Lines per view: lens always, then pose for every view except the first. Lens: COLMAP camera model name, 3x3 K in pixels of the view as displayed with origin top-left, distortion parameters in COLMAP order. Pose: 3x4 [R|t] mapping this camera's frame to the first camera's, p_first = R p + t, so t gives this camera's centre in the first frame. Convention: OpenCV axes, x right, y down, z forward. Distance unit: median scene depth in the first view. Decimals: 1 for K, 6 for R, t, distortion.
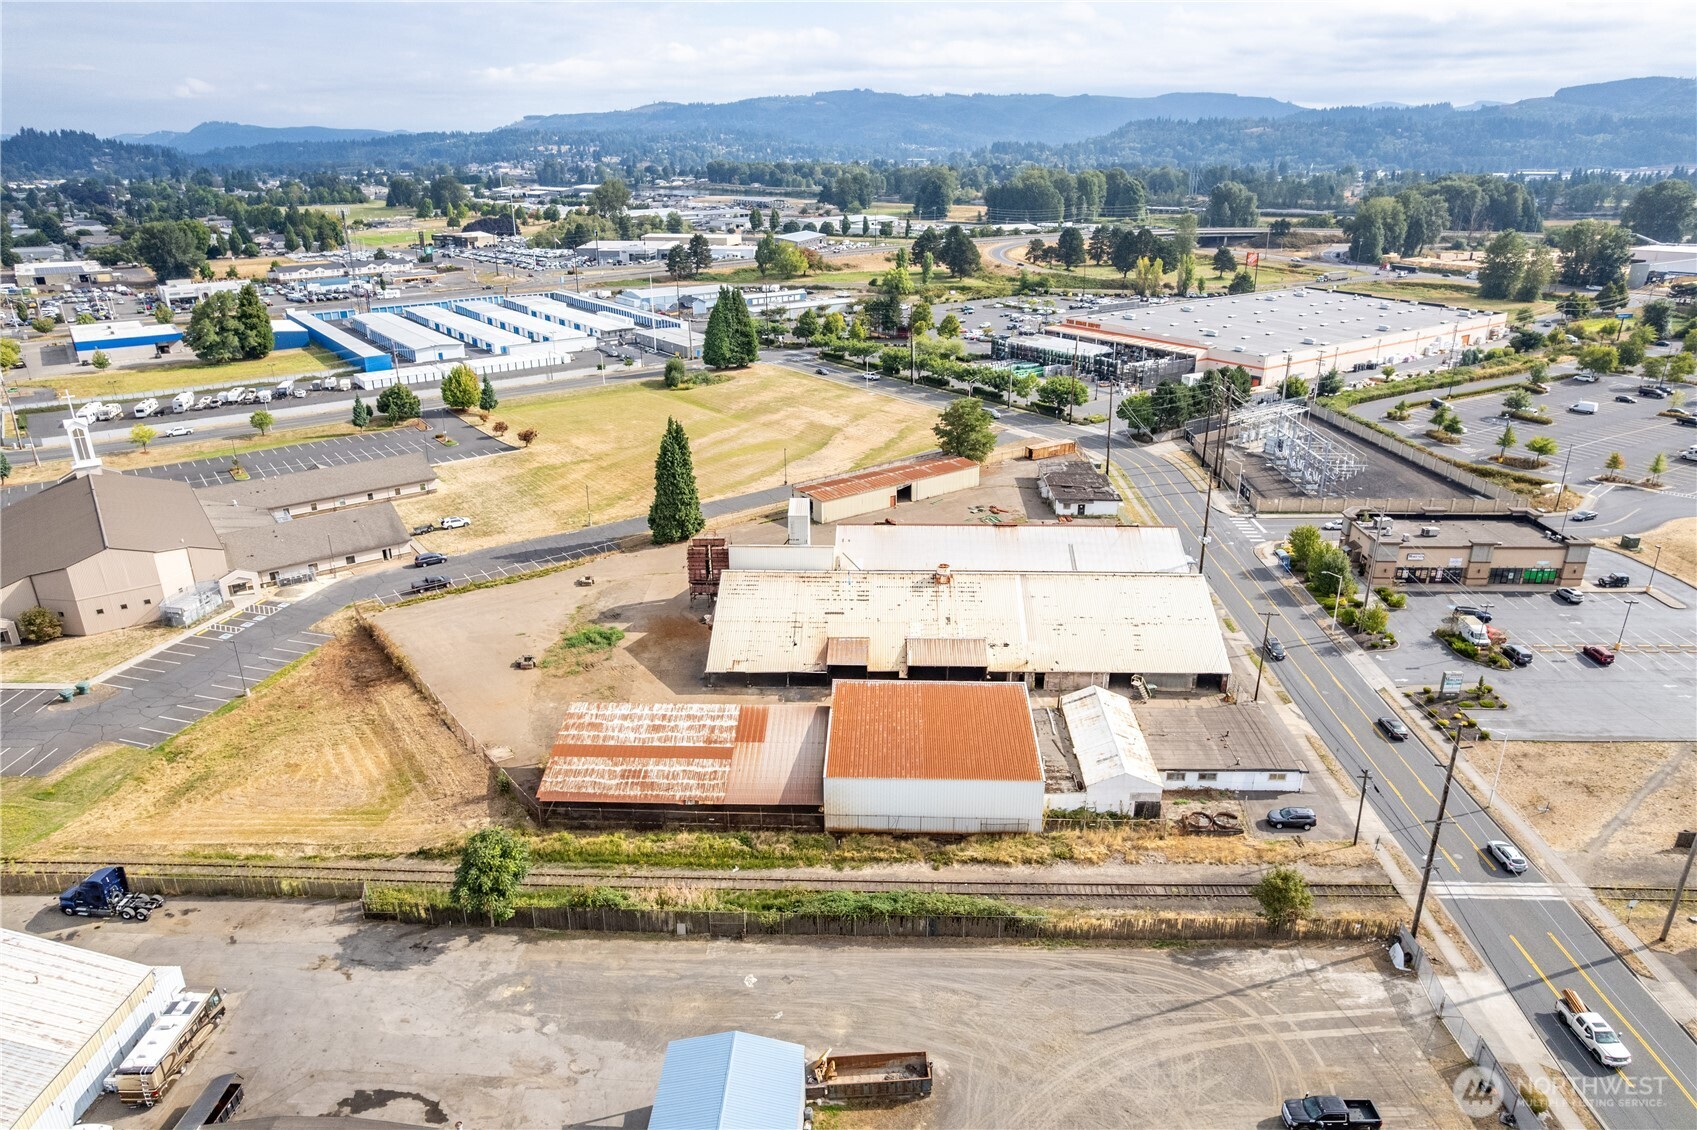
lens RADIAL K [[1080.9, 0, 841.1], [0, 1080.9, 567.6], [0, 0, 1]] dist [-0.061829, 0.047494]
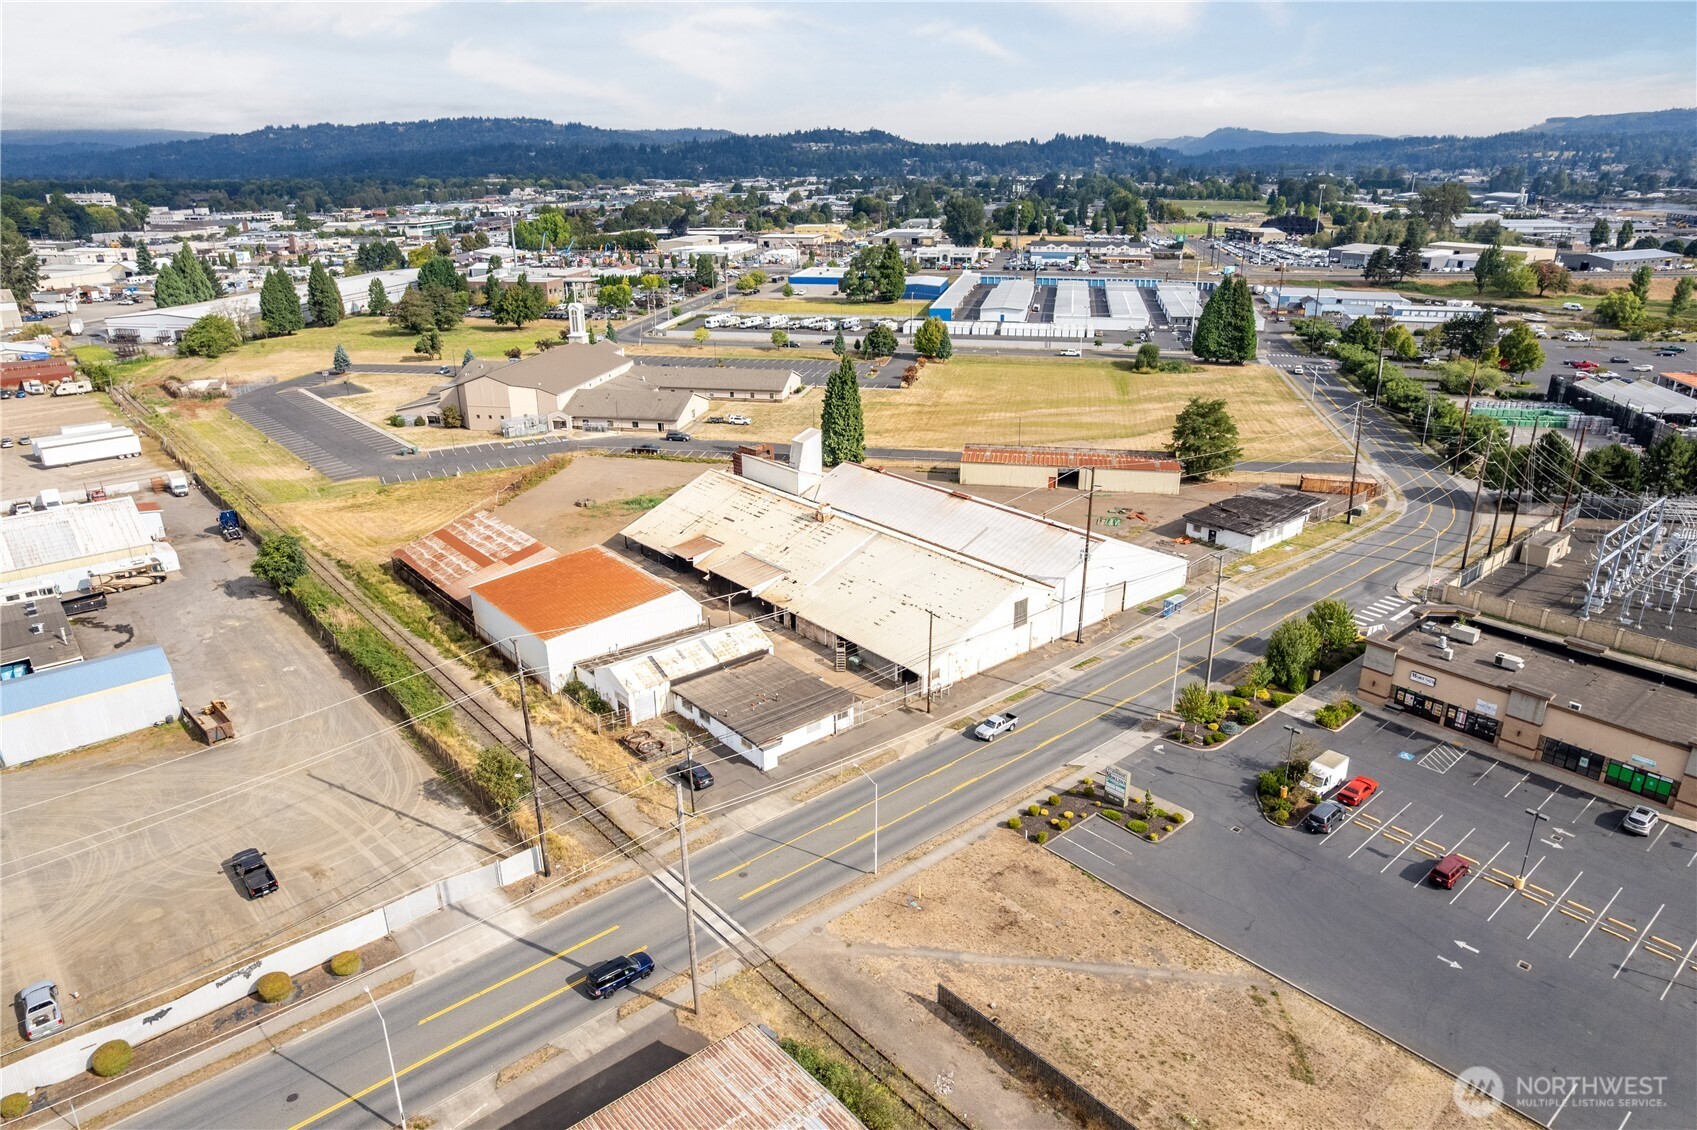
lens RADIAL K [[1080.9, 0, 844.6], [0, 1080.9, 565.2], [0, 0, 1]] dist [-0.061829, 0.047494]
pose [[0.675536, 0.262583, -0.688986, 0.689731], [-0.267212, 0.958101, 0.103150, -0.047674], [0.687203, 0.114423, 0.717397, 0.236357]]
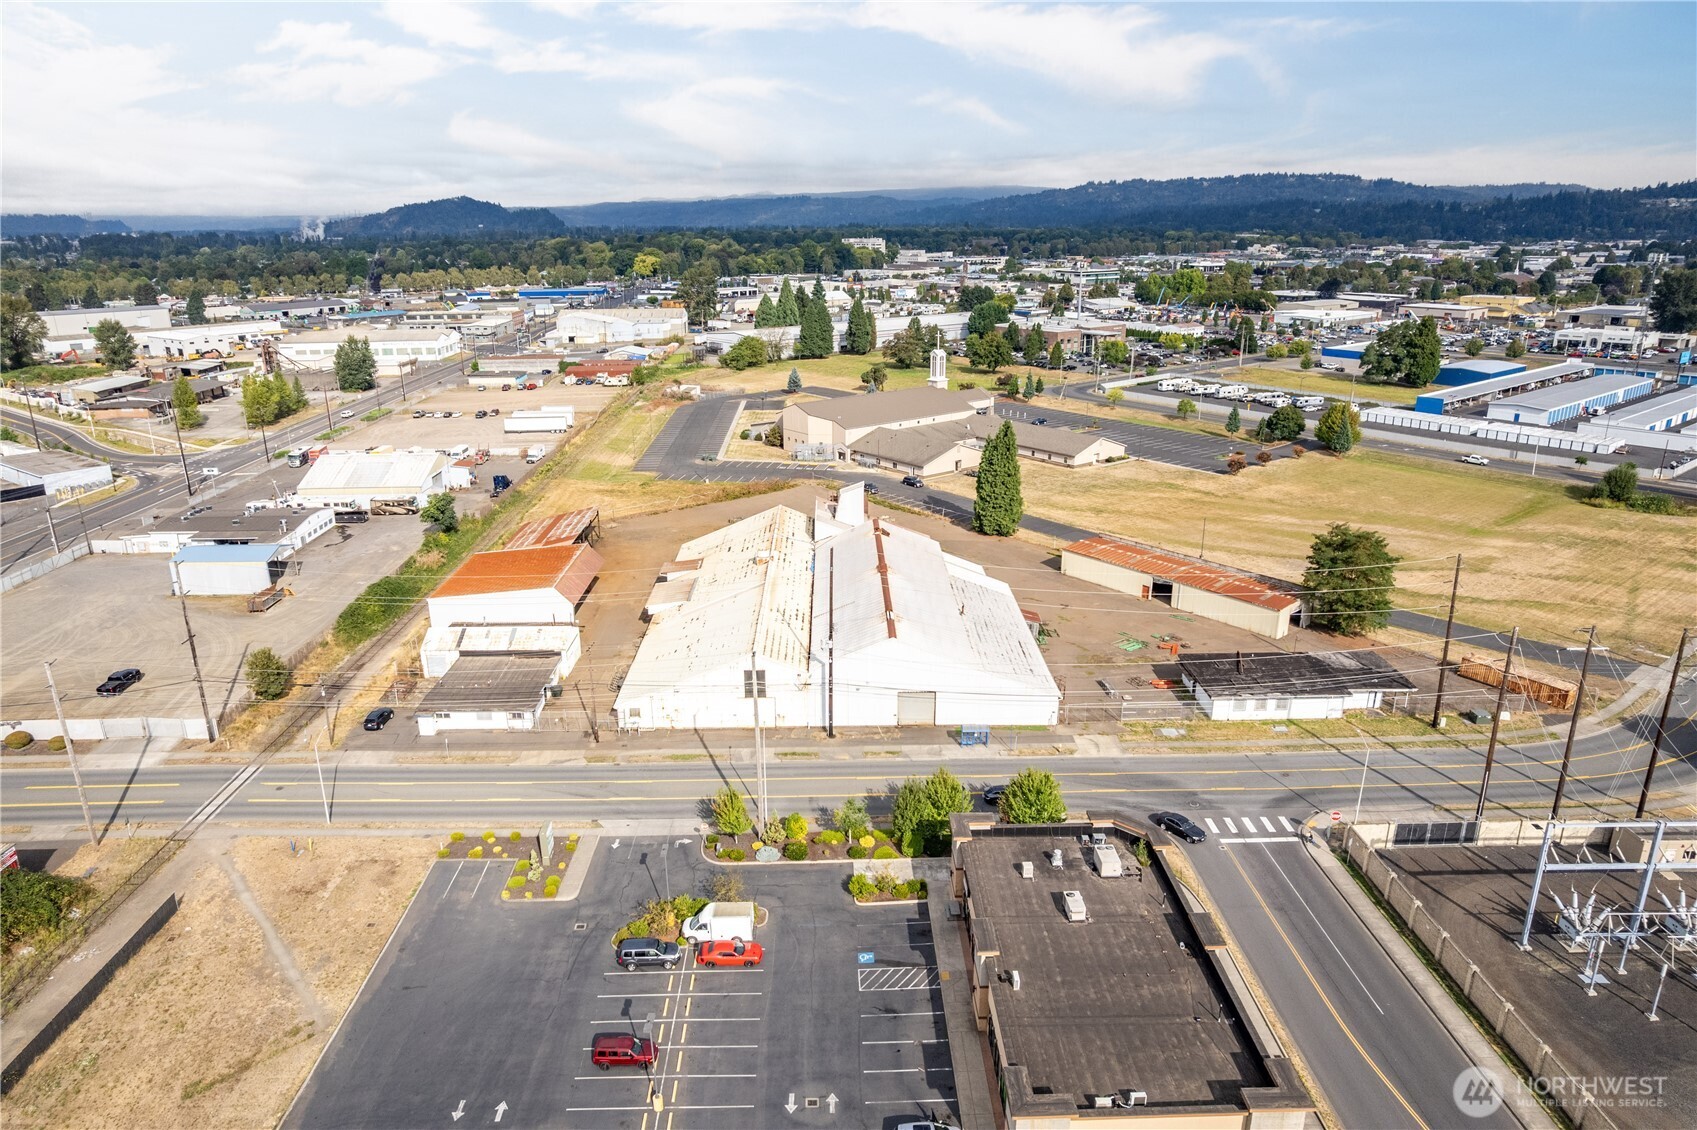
lens RADIAL K [[1080.9, 0, 846.9], [0, 1080.9, 574.0], [0, 0, 1]] dist [-0.061829, 0.047494]
pose [[0.055356, 0.318745, -0.946223, 0.918855], [-0.360418, 0.890159, 0.278774, -0.252140], [0.931147, 0.325603, 0.164157, 0.757084]]
